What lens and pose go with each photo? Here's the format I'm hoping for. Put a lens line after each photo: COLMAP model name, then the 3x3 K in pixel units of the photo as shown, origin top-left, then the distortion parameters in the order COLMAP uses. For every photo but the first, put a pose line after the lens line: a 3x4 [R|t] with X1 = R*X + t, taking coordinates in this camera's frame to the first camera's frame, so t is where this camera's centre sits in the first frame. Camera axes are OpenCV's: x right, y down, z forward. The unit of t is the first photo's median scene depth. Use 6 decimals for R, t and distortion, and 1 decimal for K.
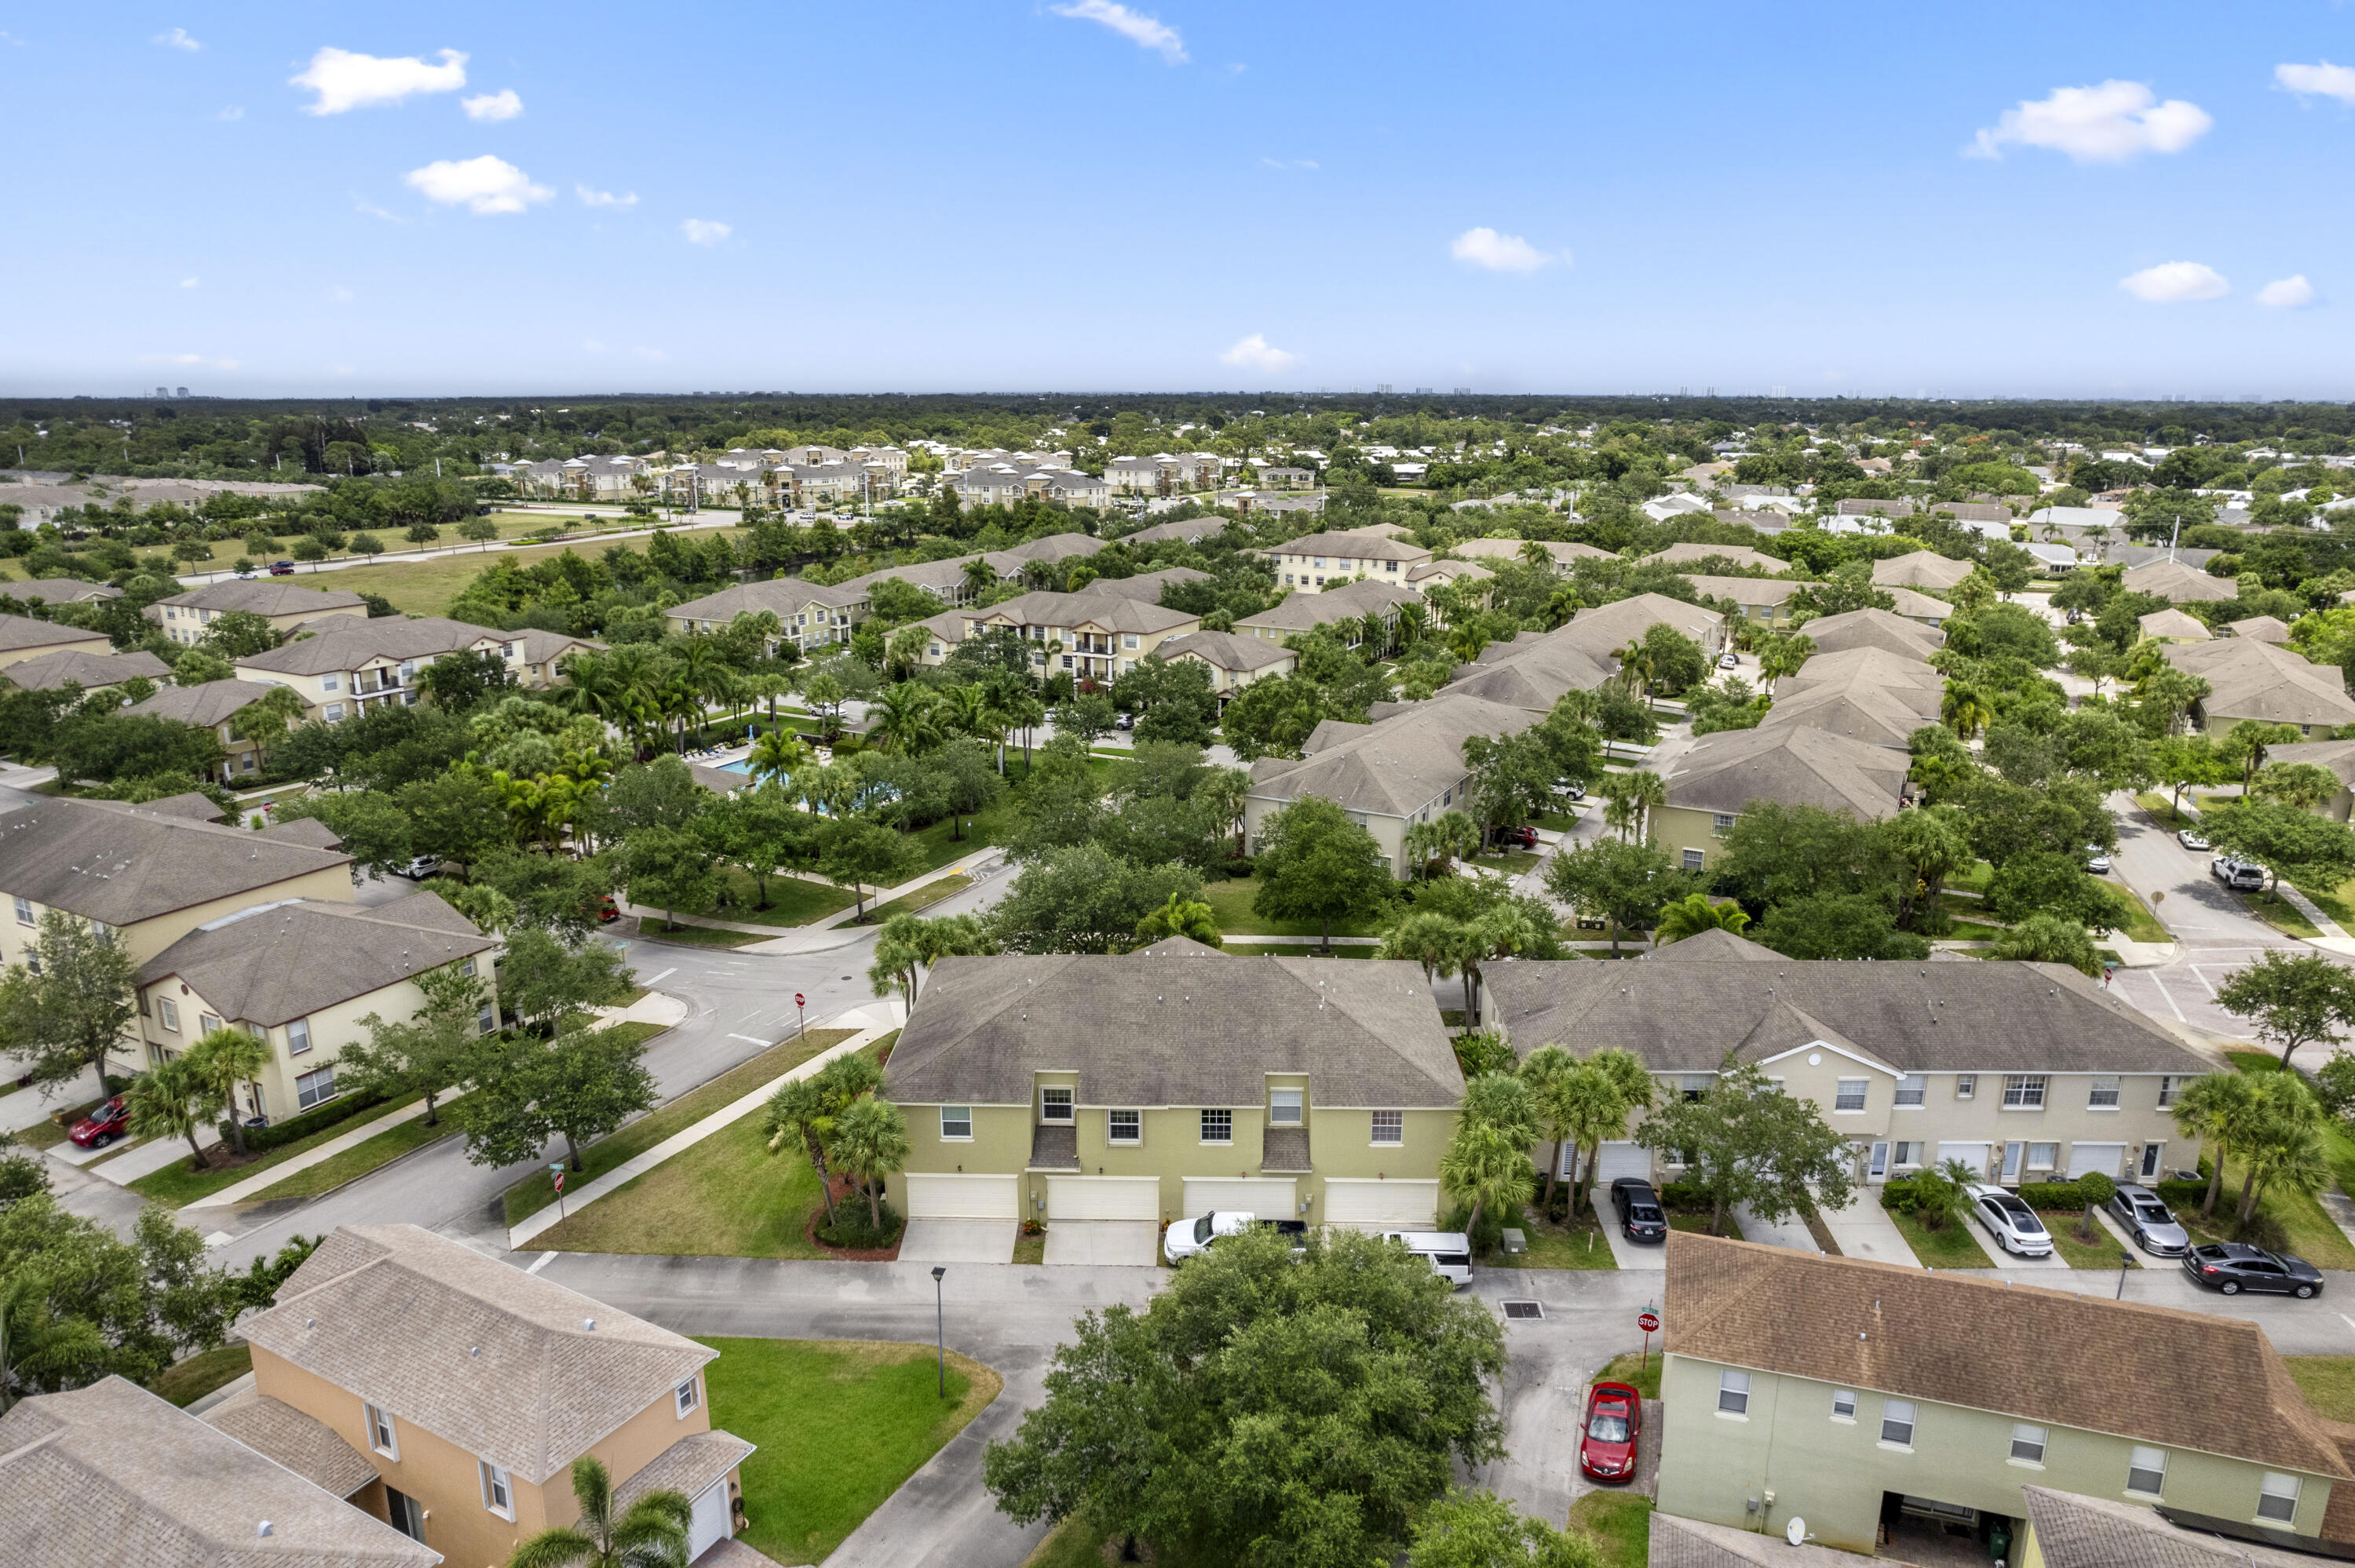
lens RADIAL K [[1484.2, 0, 1210.0], [0, 1484.2, 783.8], [0, 0, 1]] dist [-0.030409, 0.000716]
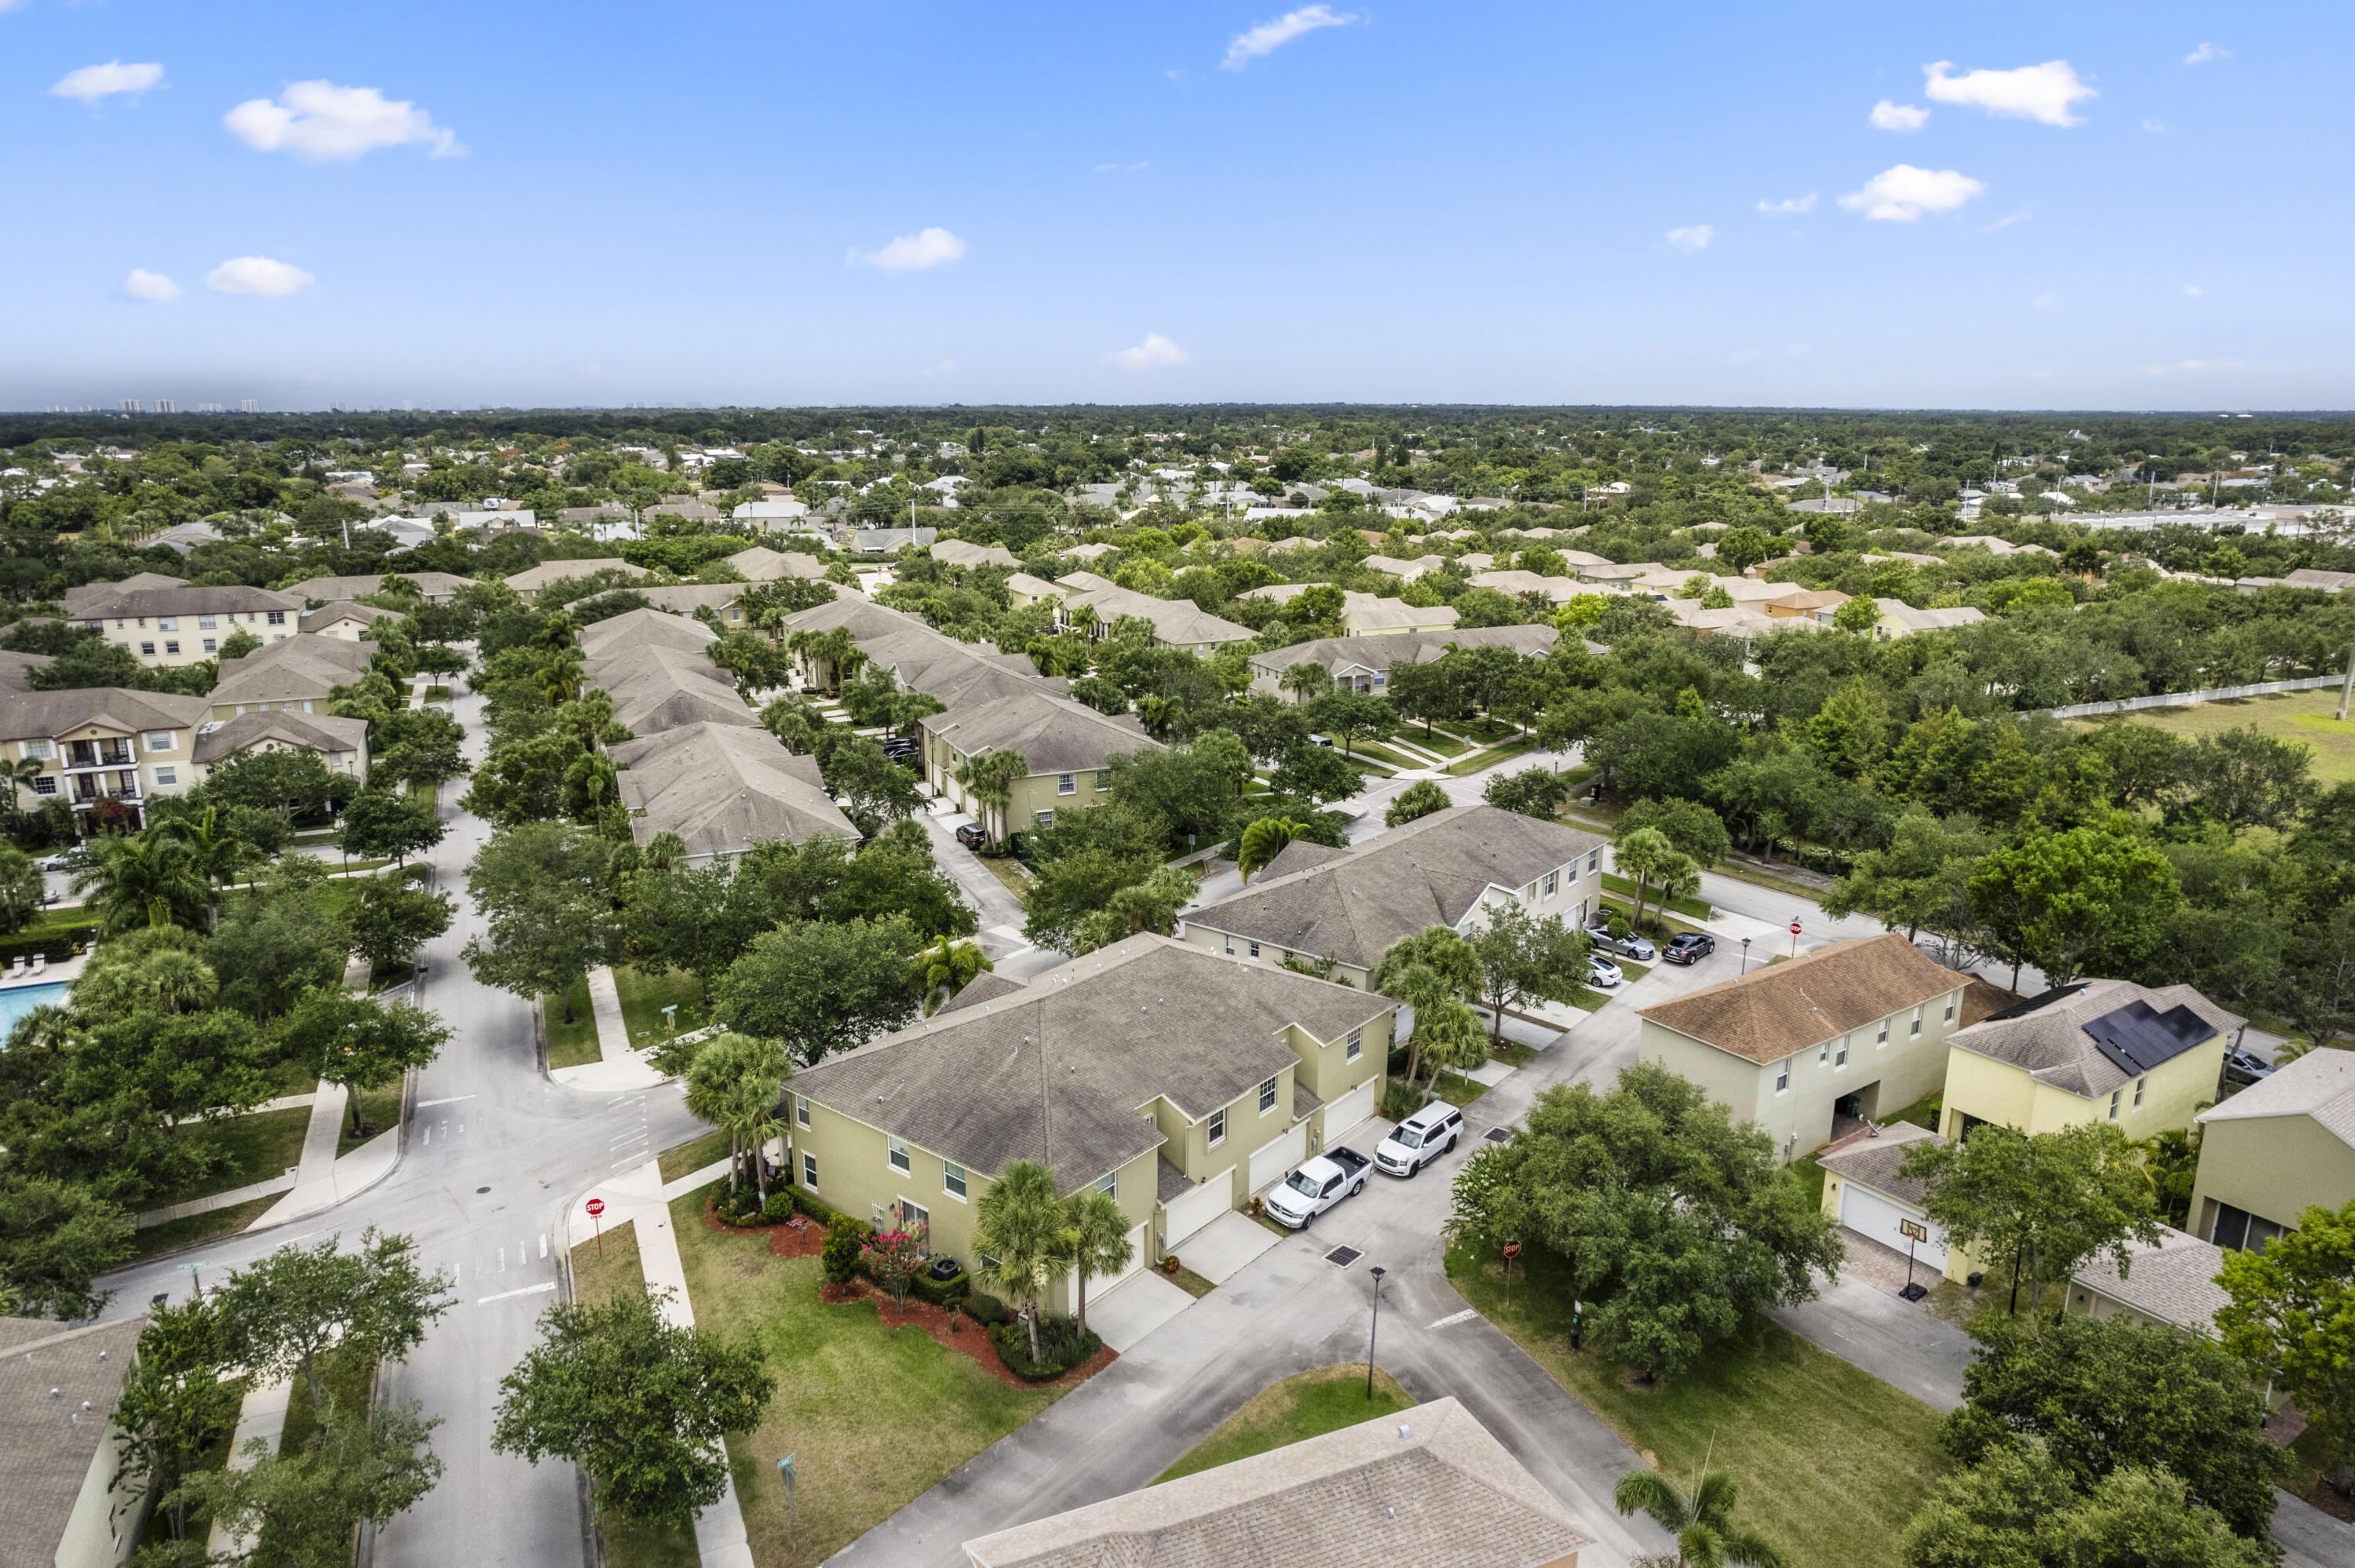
lens RADIAL K [[1484.2, 0, 1210.0], [0, 1484.2, 783.8], [0, 0, 1]] dist [-0.030409, 0.000716]
pose [[0.624156, -0.197679, 0.755879, -0.501638], [0.202916, 0.975279, 0.087501, -0.055134], [-0.754489, 0.098766, 0.648838, 0.210384]]
